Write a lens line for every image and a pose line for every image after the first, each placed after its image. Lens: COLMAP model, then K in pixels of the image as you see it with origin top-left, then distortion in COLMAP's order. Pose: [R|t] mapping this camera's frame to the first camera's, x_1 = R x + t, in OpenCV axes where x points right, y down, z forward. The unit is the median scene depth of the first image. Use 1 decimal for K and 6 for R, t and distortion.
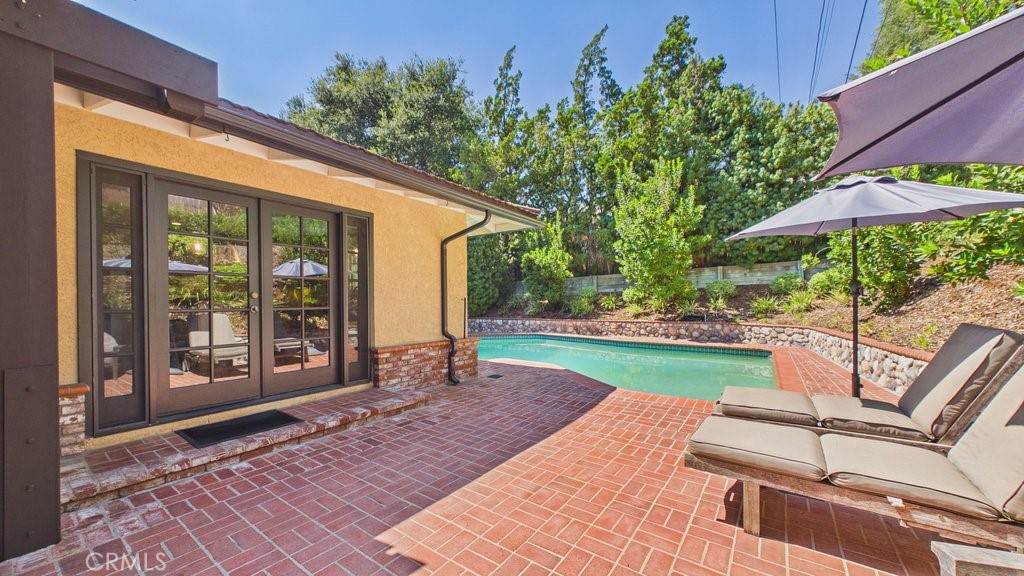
lens RADIAL K [[375.7, 0, 512.6], [0, 375.7, 308.6], [0, 0, 1]] dist [0.007298, 0.000049]
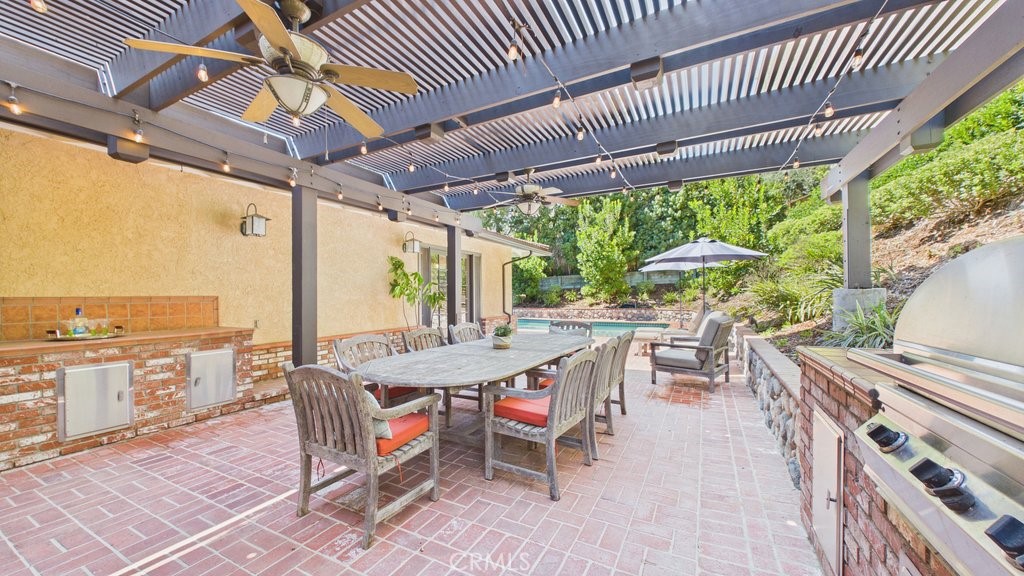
lens RADIAL K [[375.7, 0, 512.6], [0, 375.7, 308.6], [0, 0, 1]] dist [0.007298, 0.000049]
pose [[0.989575, -0.007768, 0.143806, -0.192593], [0.005230, 0.999824, 0.018012, 0.005747], [-0.143921, -0.017072, 0.989442, -0.421319]]
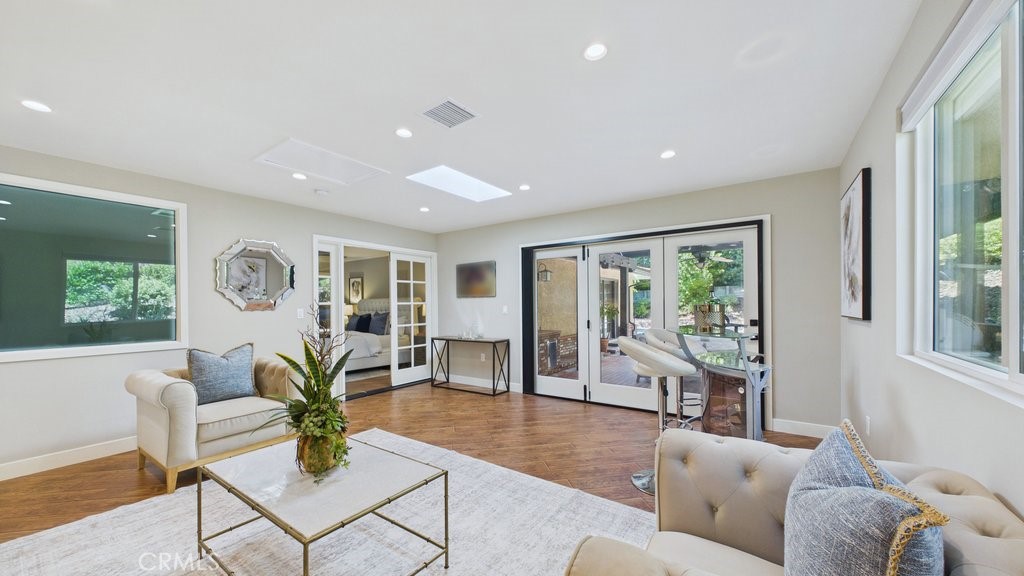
lens RADIAL K [[375.7, 0, 512.6], [0, 375.7, 308.6], [0, 0, 1]] dist [0.007298, 0.000049]
pose [[0.999883, -0.004508, 0.014591, -0.469660], [0.004620, 0.999960, -0.007659, -0.005409], [-0.014556, 0.007726, 0.999864, -0.715706]]
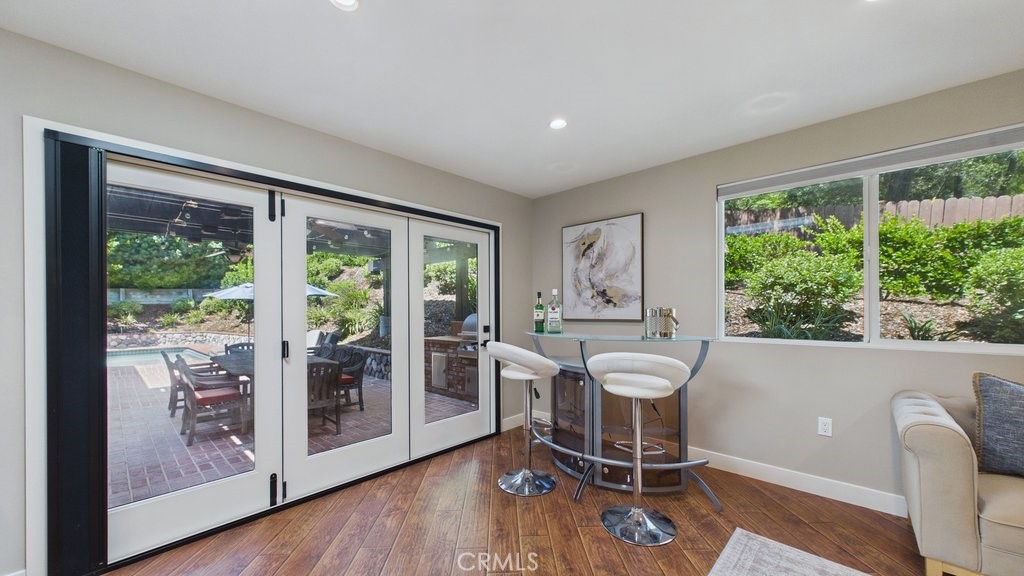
lens RADIAL K [[375.7, 0, 512.6], [0, 375.7, 308.6], [0, 0, 1]] dist [0.007298, 0.000049]
pose [[0.135088, 0.005311, 0.990819, -0.562382], [0.022500, 0.999711, -0.008426, -0.008557], [-0.990578, 0.023432, 0.134930, -0.478032]]
